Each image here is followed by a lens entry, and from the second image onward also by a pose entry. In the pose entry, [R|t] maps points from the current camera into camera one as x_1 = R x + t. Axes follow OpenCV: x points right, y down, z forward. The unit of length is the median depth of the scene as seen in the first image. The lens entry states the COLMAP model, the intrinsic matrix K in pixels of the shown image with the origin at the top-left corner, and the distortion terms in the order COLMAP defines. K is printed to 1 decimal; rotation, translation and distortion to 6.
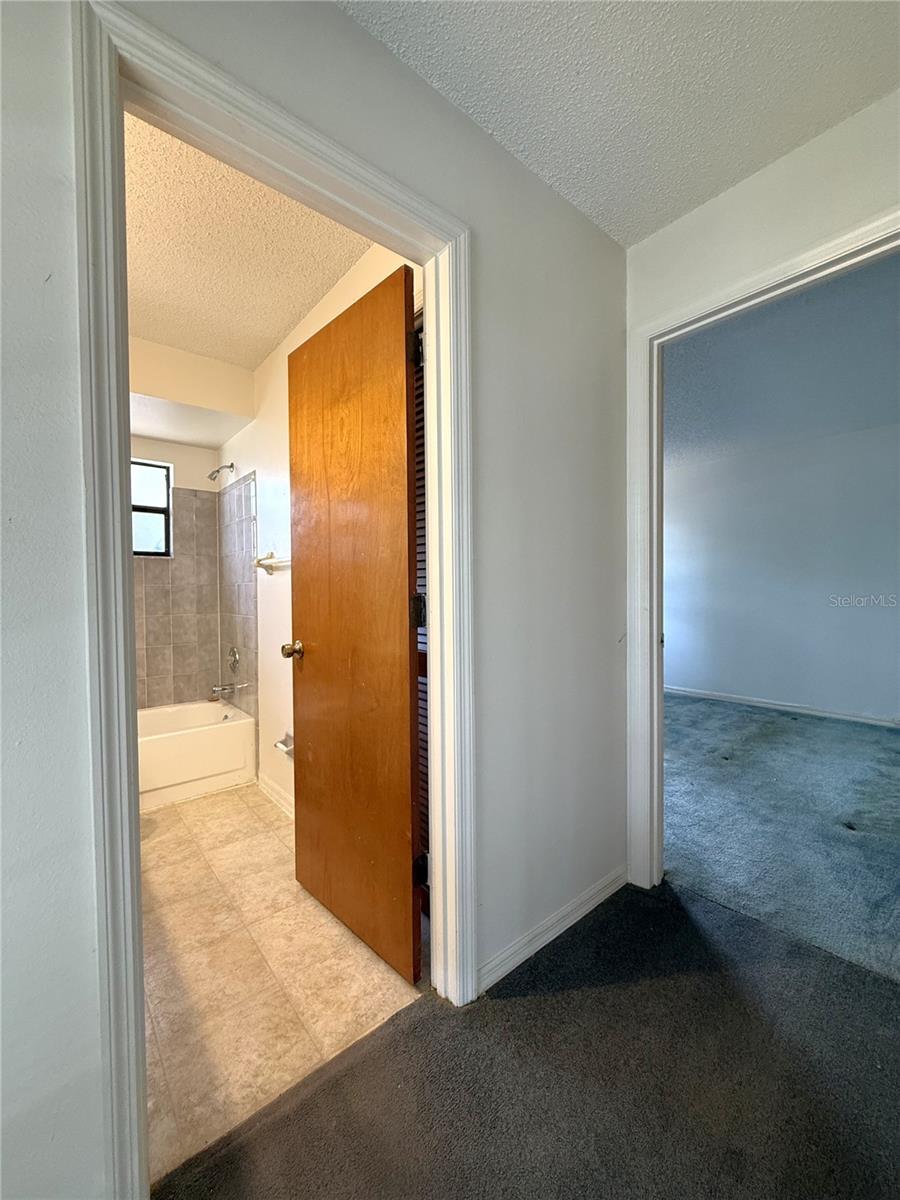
lens RADIAL K [[478.2, 0, 448.2], [0, 478.2, 599.1], [0, 0, 1]] dist [0.000102, -0.000162]
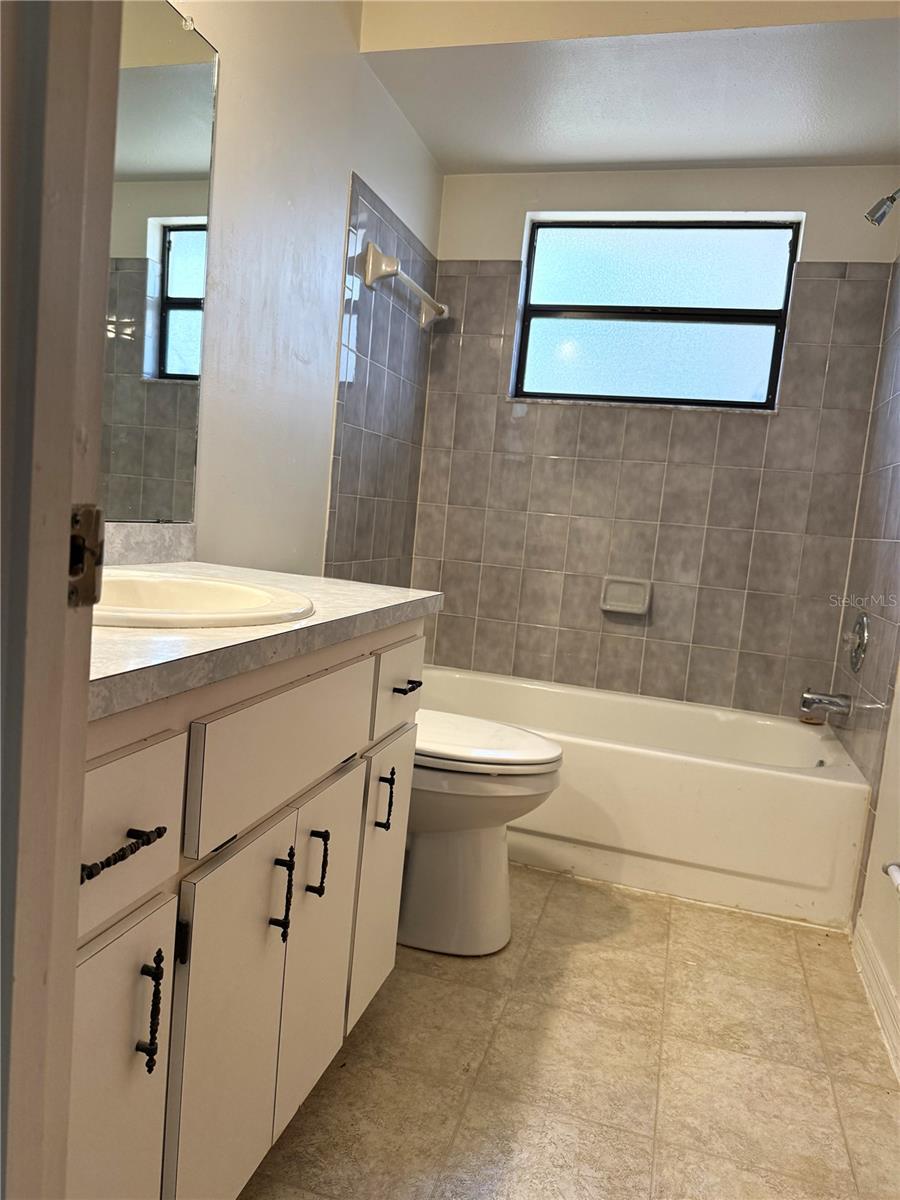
lens RADIAL K [[849.5, 0, 450.2], [0, 849.5, 601.7], [0, 0, 1]] dist [0.002233, -0.006454]
pose [[0.551824, 0.147194, -0.820868, -0.024885], [-0.110210, 0.988539, 0.103172, 0.051816], [0.826647, 0.033535, 0.561721, 0.259675]]
